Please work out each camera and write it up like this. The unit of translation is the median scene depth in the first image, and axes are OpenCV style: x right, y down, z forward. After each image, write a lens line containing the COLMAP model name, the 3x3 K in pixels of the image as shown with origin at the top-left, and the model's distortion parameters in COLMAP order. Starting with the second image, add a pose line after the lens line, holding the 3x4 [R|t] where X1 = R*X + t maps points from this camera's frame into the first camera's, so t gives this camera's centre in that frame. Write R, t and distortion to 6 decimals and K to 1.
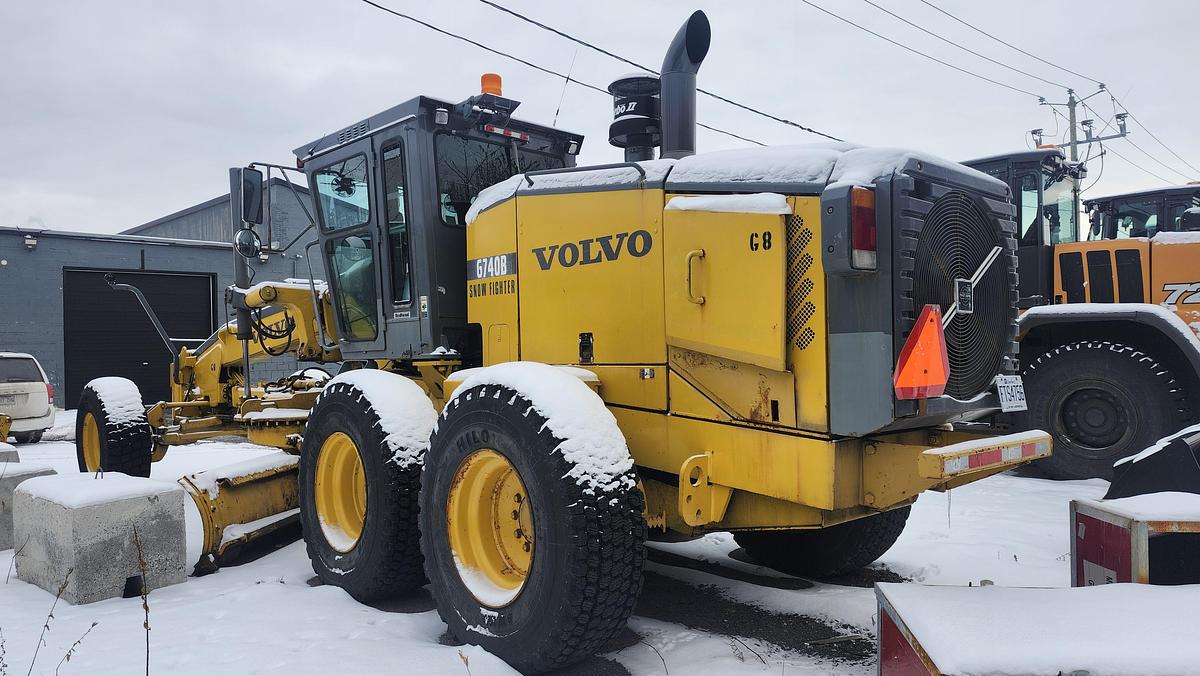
lens RADIAL K [[777.4, 0, 669.2], [0, 777.4, 337.0], [0, 0, 1]] dist [0.161107, 0.000250]
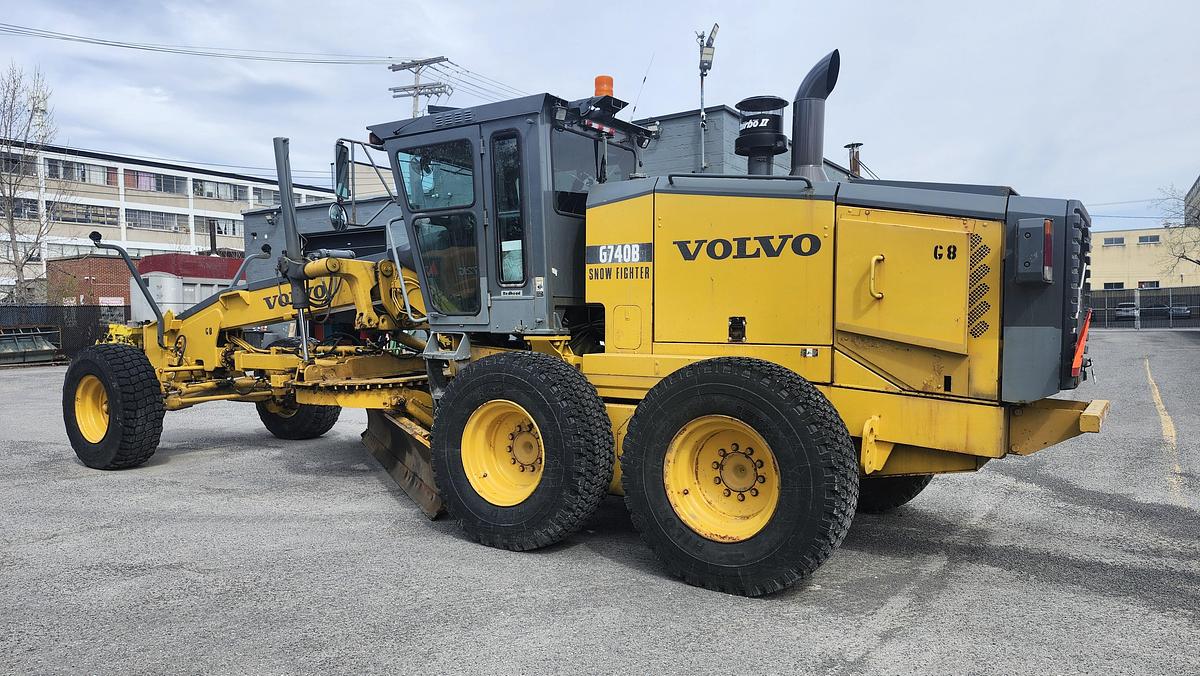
lens RADIAL K [[801.3, 0, 626.0], [0, 801.3, 359.6], [0, 0, 1]] dist [0.052163, -0.001312]
pose [[0.974614, 0.010276, 0.223657, -0.541355], [-0.025805, 0.997445, 0.066621, -0.017152], [-0.222401, -0.070702, 0.972388, -0.147617]]
